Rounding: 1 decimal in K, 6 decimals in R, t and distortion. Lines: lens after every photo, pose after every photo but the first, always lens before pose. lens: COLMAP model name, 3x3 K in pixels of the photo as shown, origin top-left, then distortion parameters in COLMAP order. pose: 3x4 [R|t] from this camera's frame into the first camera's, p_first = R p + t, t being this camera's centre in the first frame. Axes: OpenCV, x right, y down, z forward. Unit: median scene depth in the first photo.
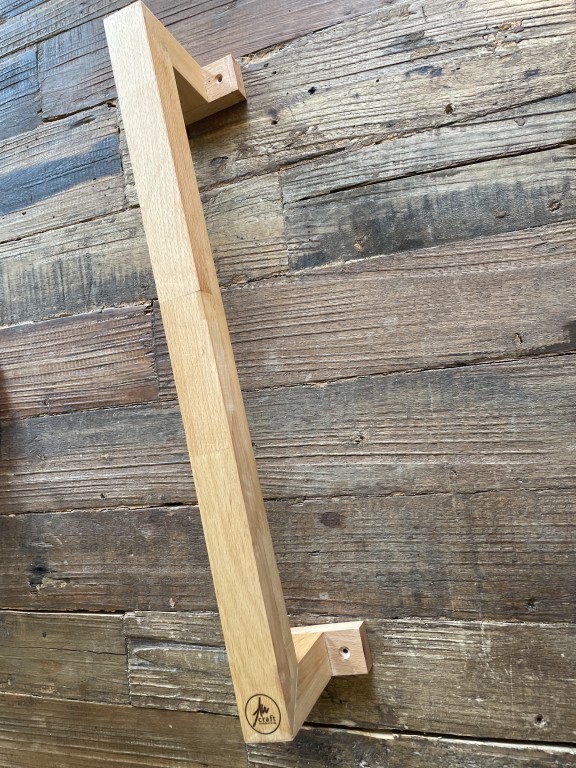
lens RADIAL K [[607.2, 0, 288.0], [0, 607.2, 384.0], [0, 0, 1]] dist [0.075389, -0.120205]
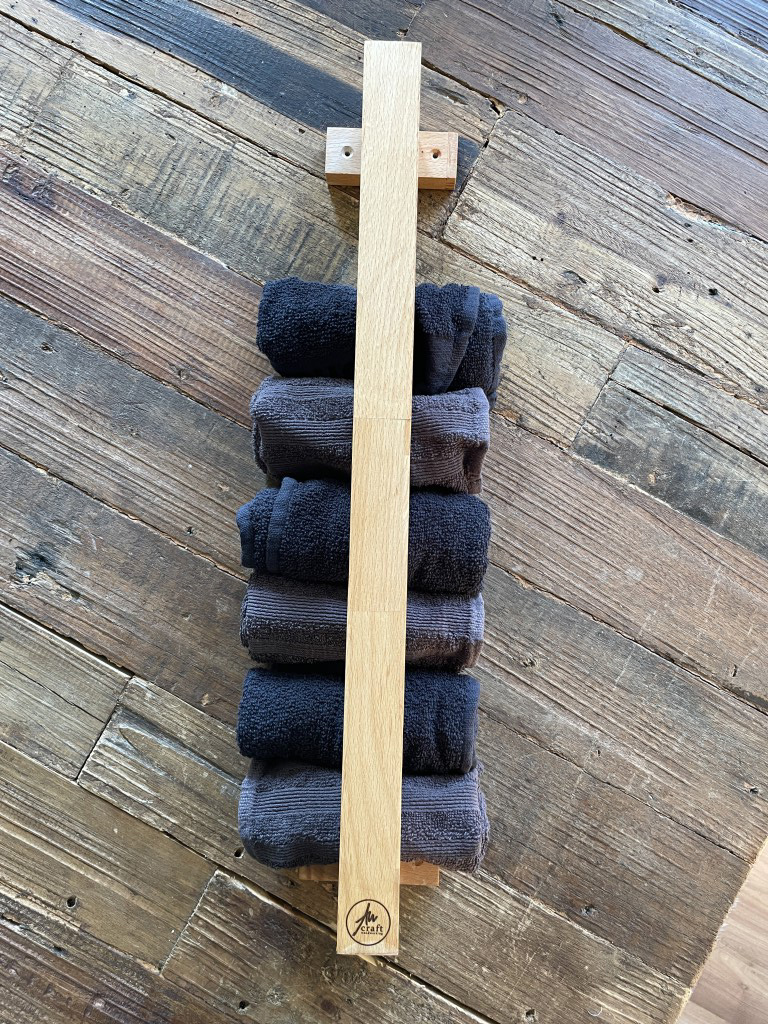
lens RADIAL K [[809.5, 0, 384.0], [0, 809.5, 512.0], [0, 0, 1]] dist [0.075389, -0.120205]
pose [[0.769277, 0.545022, 0.333412, -0.525084], [-0.576516, 0.817068, -0.005457, 0.038235], [-0.275395, -0.188019, 0.942765, 0.003083]]
